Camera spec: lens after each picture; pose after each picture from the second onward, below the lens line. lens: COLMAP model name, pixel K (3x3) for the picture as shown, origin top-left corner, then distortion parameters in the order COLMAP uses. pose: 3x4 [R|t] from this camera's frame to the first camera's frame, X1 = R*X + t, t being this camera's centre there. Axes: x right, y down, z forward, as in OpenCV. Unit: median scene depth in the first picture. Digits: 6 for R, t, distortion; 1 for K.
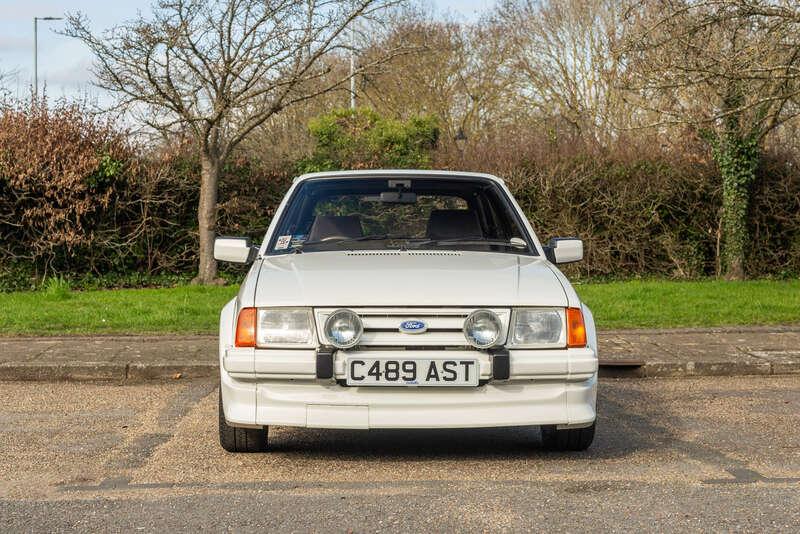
lens RADIAL K [[1488.5, 0, 399.0], [0, 1488.5, 216.8], [0, 0, 1]] dist [-0.043715, 0.000000]
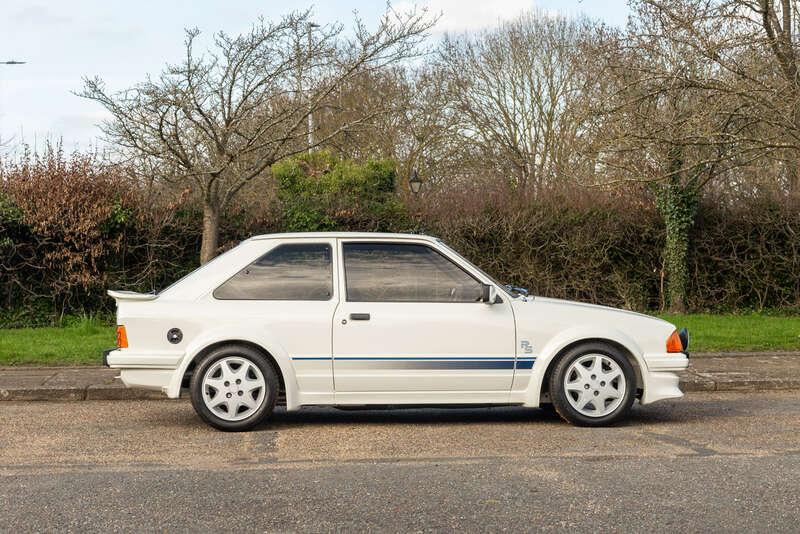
lens RADIAL K [[1488.5, 0, 420.1], [0, 1488.5, 208.3], [0, 0, 1]] dist [-0.043715, 0.000000]
pose [[0.998275, -0.000342, 0.058708, -0.036296], [0.002031, 0.999586, -0.028713, -0.005838], [-0.058674, 0.028783, 0.997862, -0.121832]]
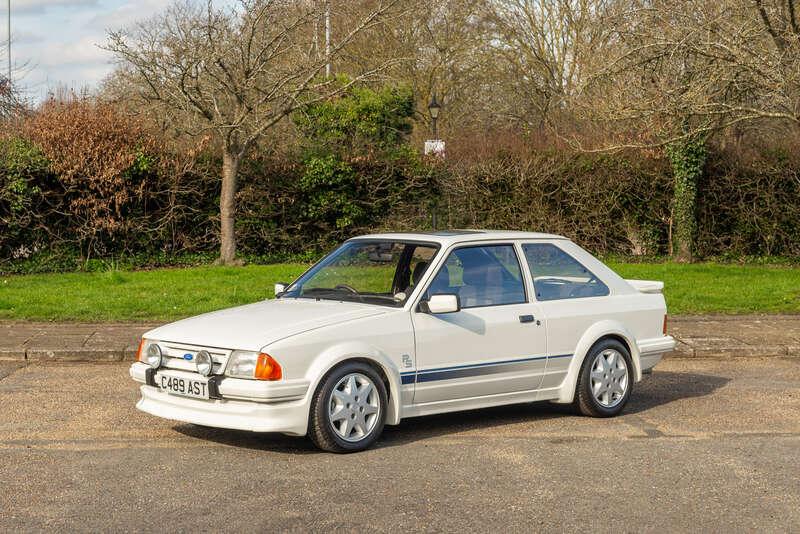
lens RADIAL K [[1588.6, 0, 395.9], [0, 1588.6, 211.6], [0, 0, 1]] dist [-0.058634, 0.000000]
pose [[0.999595, 0.005256, 0.027963, -0.033385], [-0.006303, 0.999278, 0.037465, -0.042386], [-0.027746, -0.037626, 0.998907, -0.231561]]
